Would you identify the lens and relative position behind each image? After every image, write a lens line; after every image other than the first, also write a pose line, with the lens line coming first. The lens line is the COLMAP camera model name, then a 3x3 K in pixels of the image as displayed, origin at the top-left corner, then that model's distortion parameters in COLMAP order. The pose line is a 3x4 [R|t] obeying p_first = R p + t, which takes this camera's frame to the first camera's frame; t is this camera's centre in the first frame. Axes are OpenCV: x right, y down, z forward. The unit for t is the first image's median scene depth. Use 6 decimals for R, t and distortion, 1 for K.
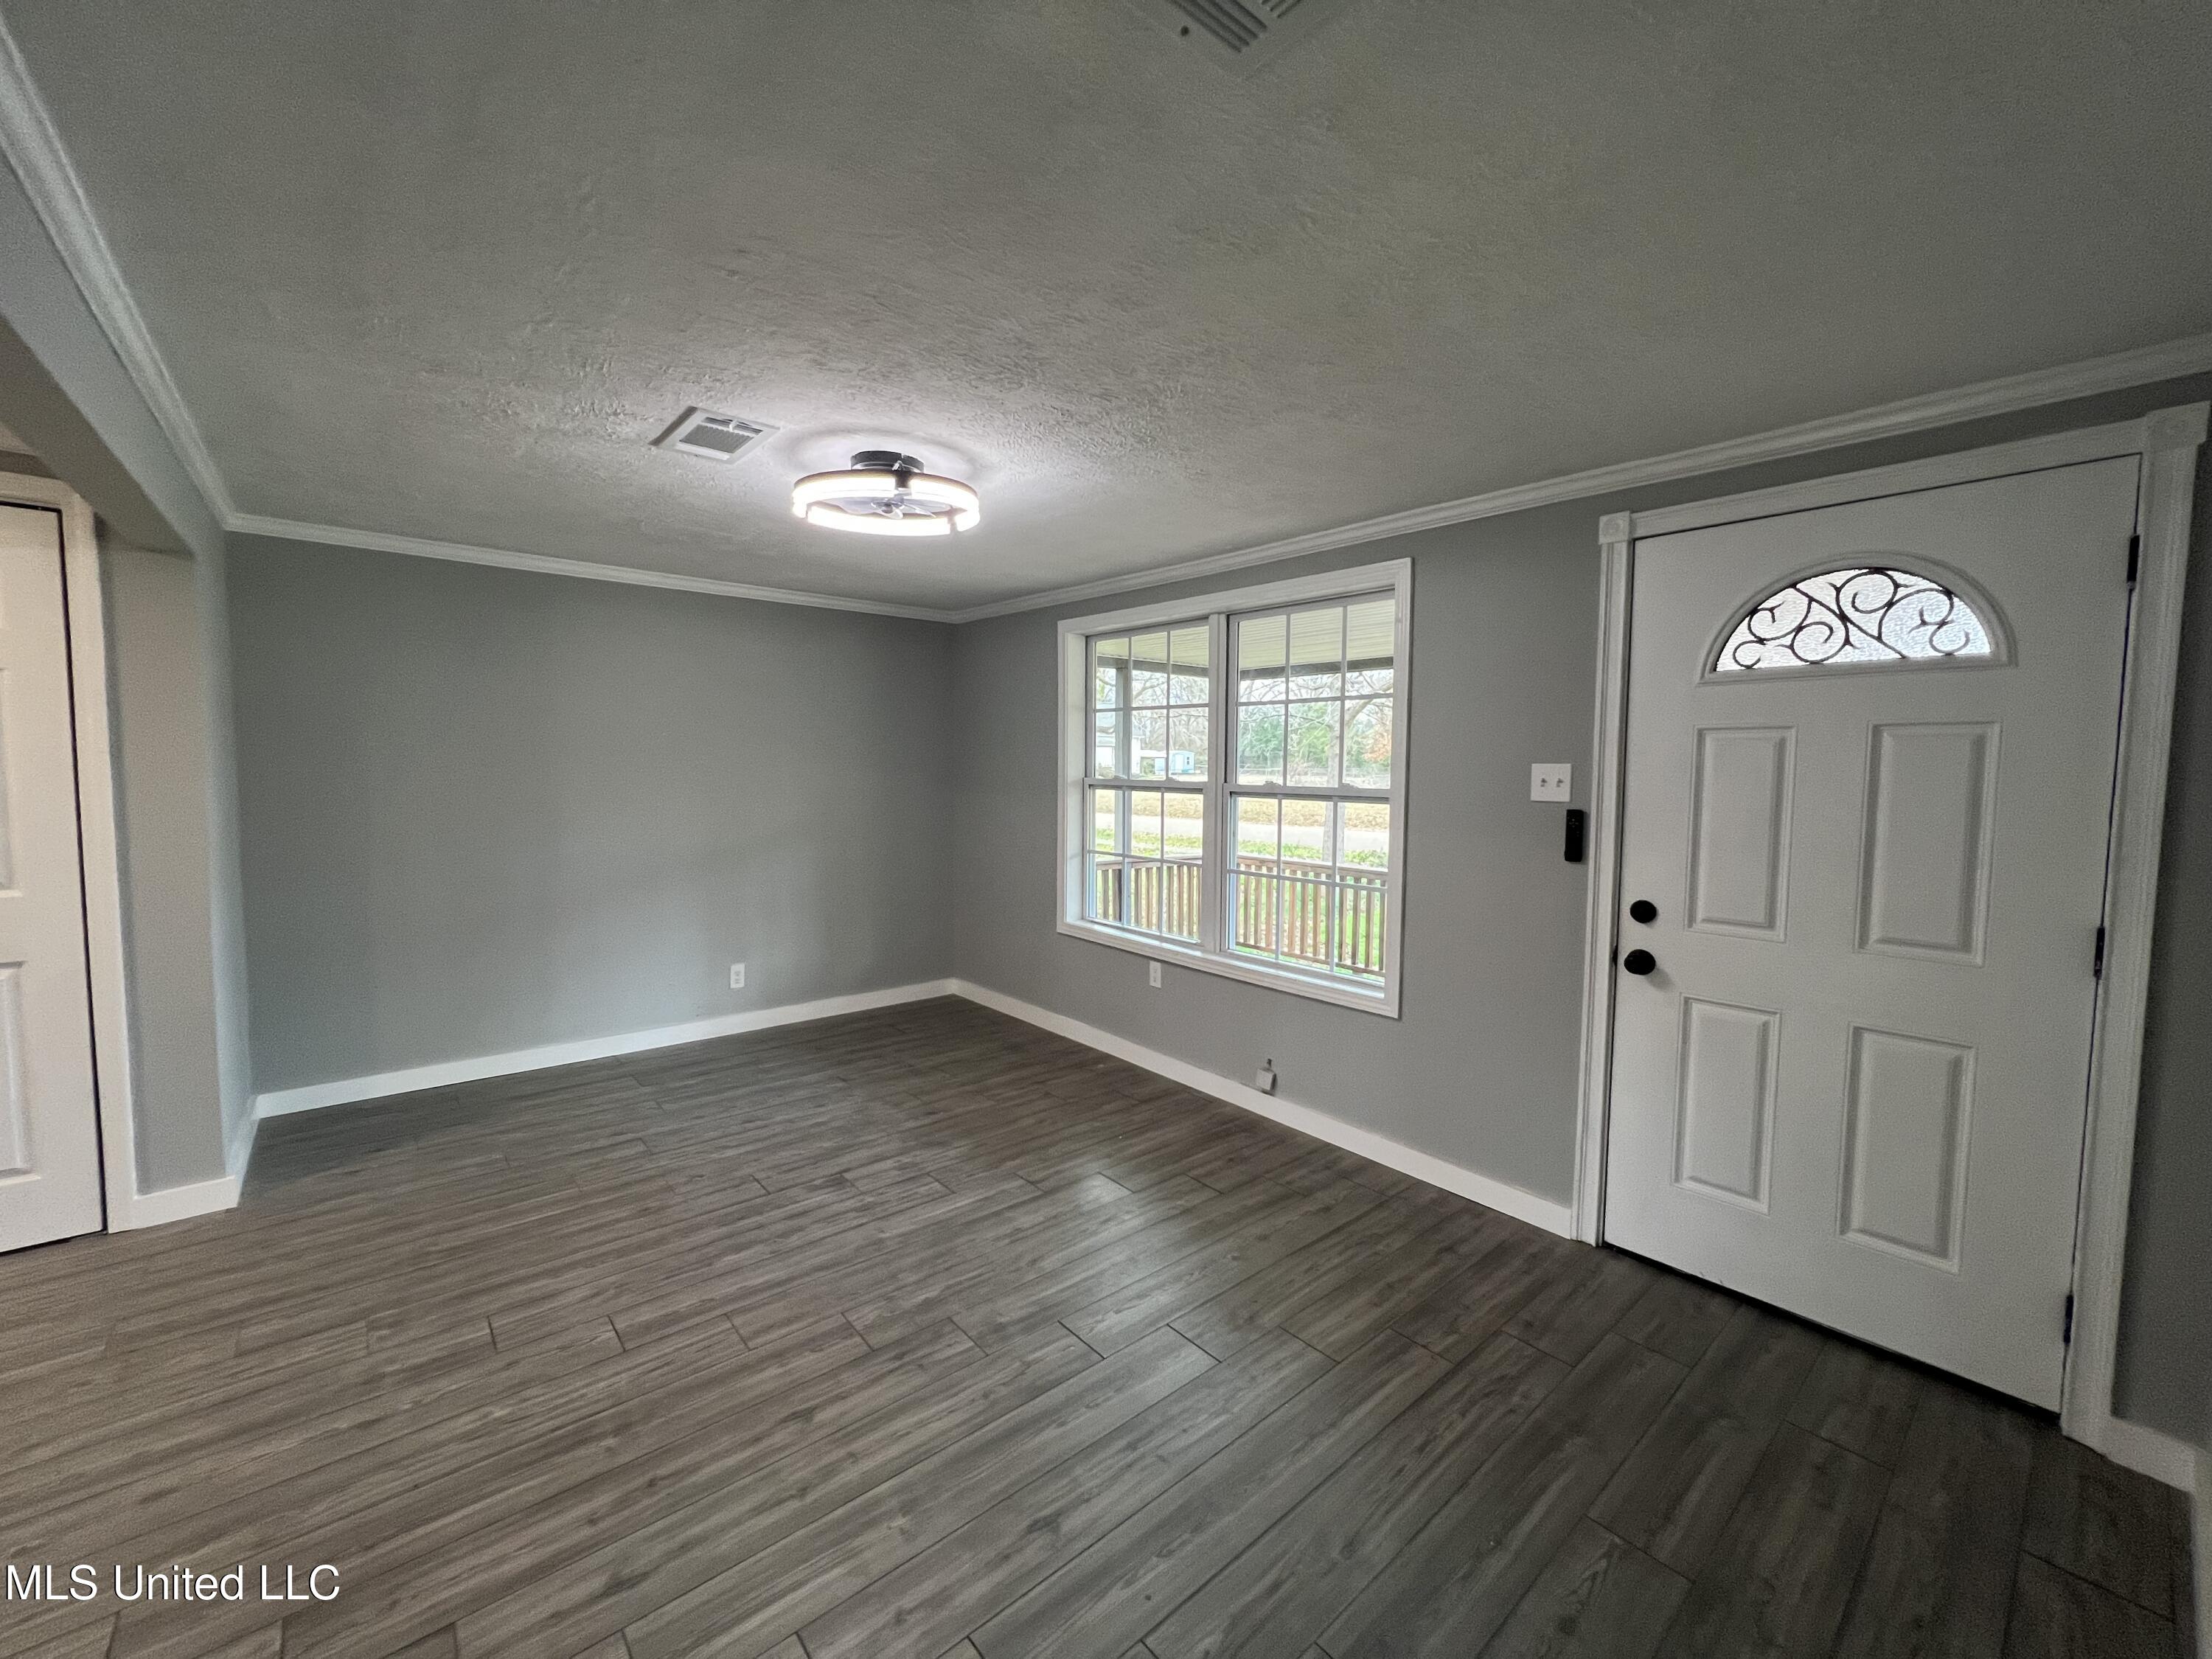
lens RADIAL K [[883.6, 0, 1101.4], [0, 883.6, 826.9], [0, 0, 1]] dist [-0.005956, -0.000032]
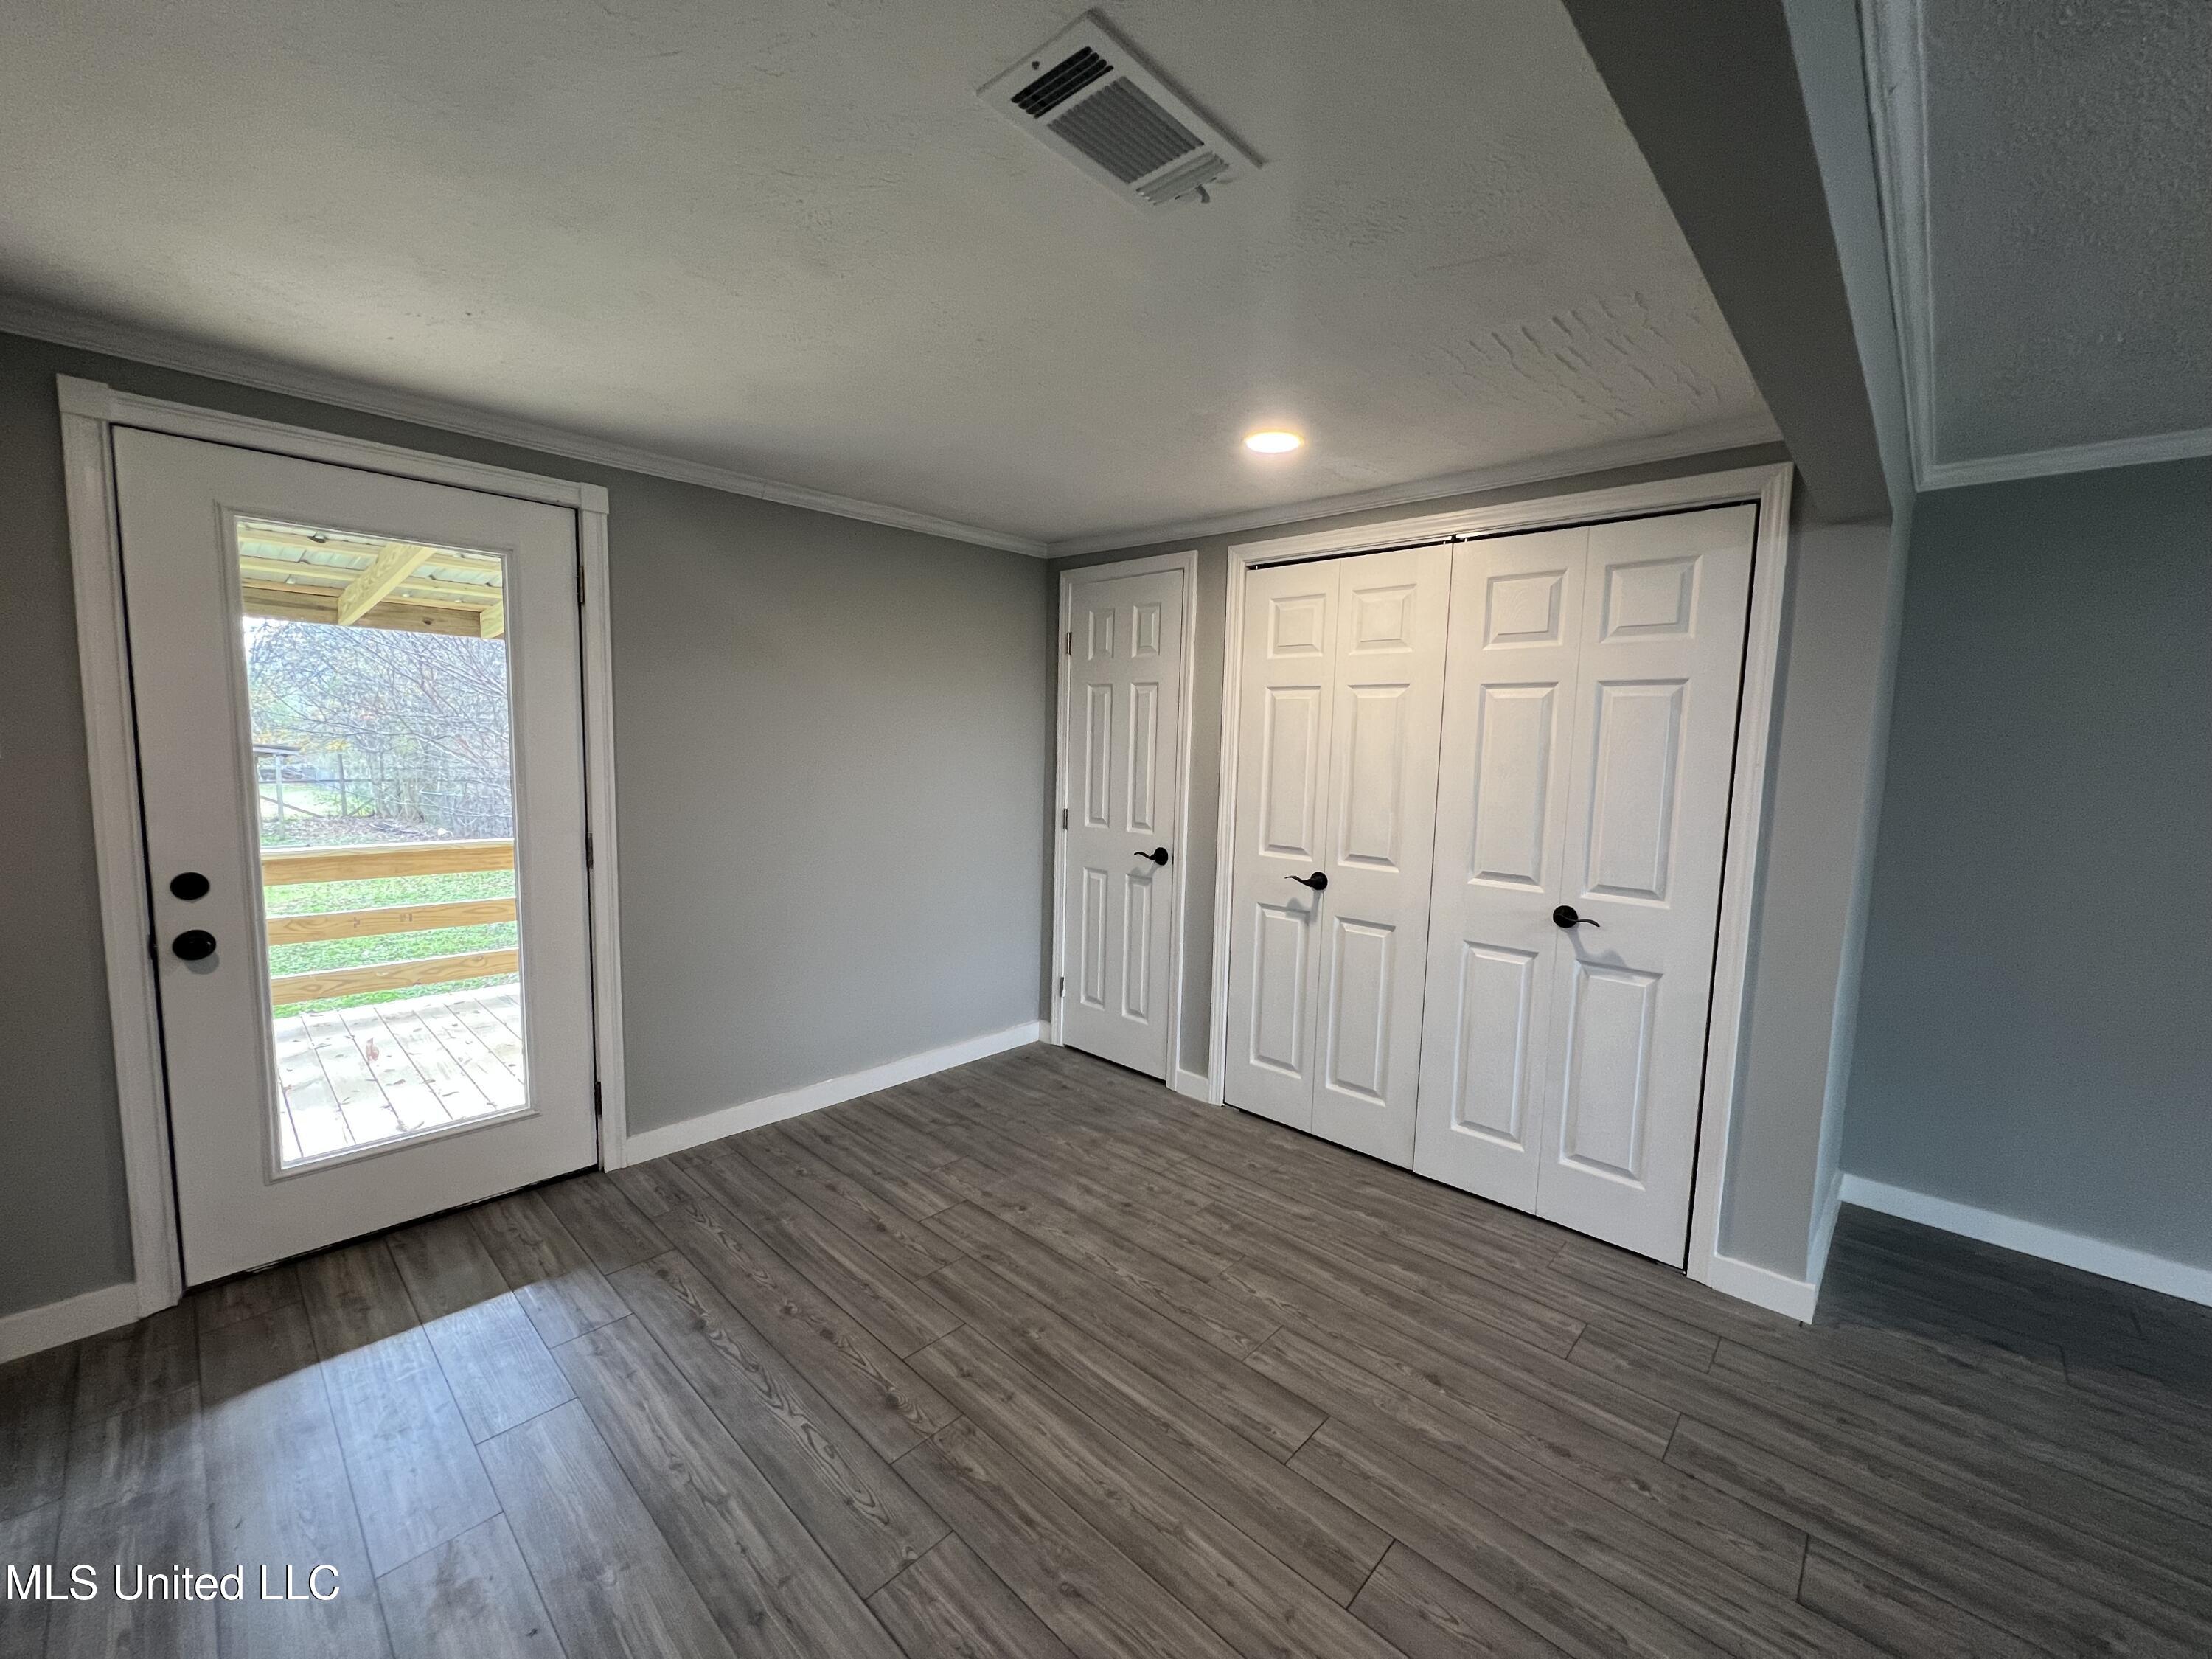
lens RADIAL K [[883.6, 0, 1107.3], [0, 883.6, 827.8], [0, 0, 1]] dist [-0.005956, -0.000032]
pose [[0.105440, 0.083062, -0.990951, -0.262663], [-0.094572, 0.992826, 0.073156, -0.019623], [0.989918, 0.086003, 0.112539, 0.205859]]
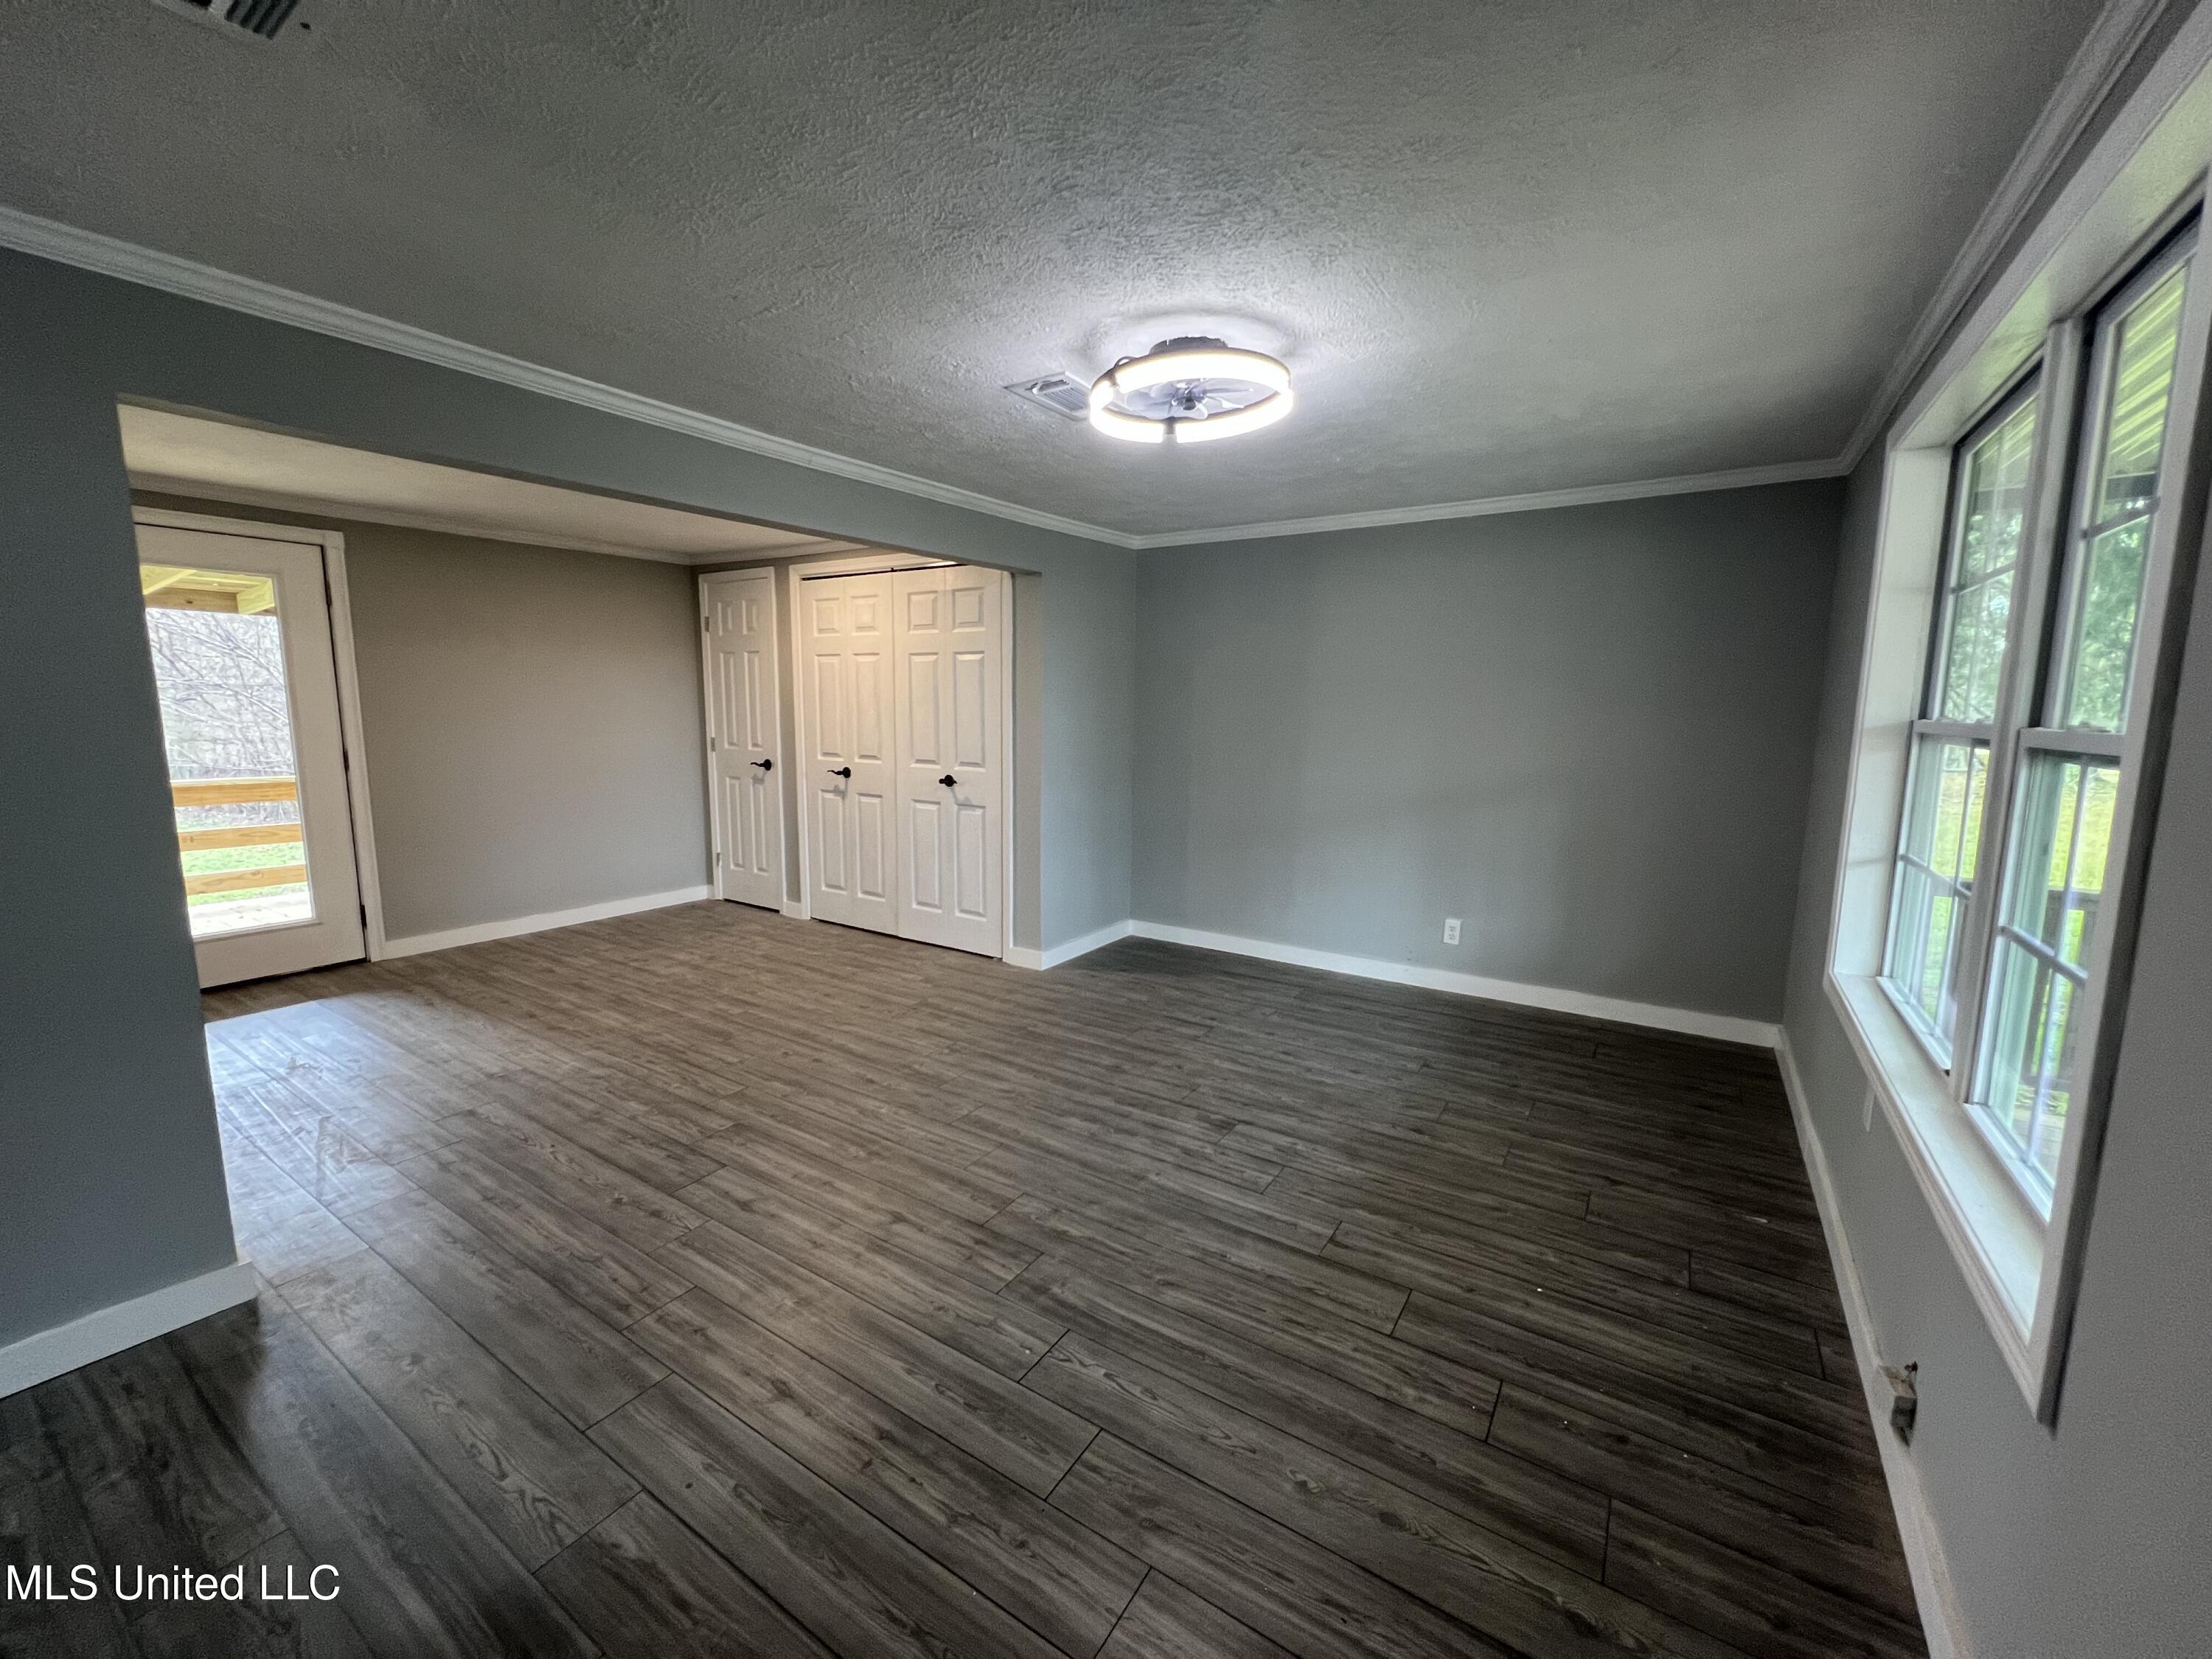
lens RADIAL K [[883.6, 0, 1113.4], [0, 883.6, 824.8], [0, 0, 1]] dist [-0.005956, -0.000032]
pose [[0.284992, 0.118971, -0.951118, 0.547990], [-0.074001, 0.992037, 0.101916, -0.017660], [0.955669, 0.041338, 0.291526, 0.577846]]
